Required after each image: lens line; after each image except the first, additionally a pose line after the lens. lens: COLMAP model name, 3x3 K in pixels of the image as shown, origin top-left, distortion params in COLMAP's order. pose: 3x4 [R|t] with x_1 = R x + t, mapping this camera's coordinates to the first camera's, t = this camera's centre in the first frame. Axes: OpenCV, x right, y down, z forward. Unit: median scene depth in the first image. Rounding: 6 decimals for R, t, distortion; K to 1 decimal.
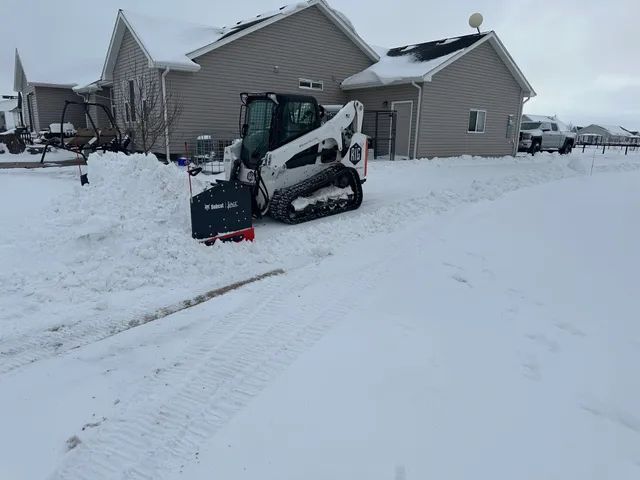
lens RADIAL K [[446.8, 0, 320.0], [0, 446.8, 240.0], [0, 0, 1]] dist [0.054878, -0.083234]
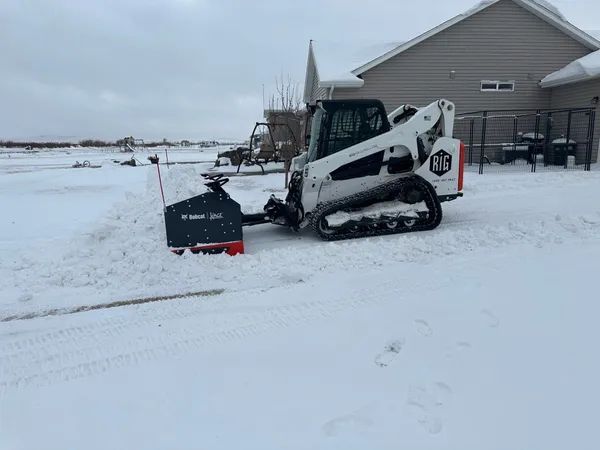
lens RADIAL K [[418.8, 0, 300.0], [0, 418.8, 225.0], [0, 0, 1]] dist [0.054878, -0.083234]
pose [[0.822921, 0.073297, -0.563408, 0.330365], [-0.099157, 0.994953, -0.015392, -0.043824], [0.559436, 0.068532, 0.826035, 0.238399]]
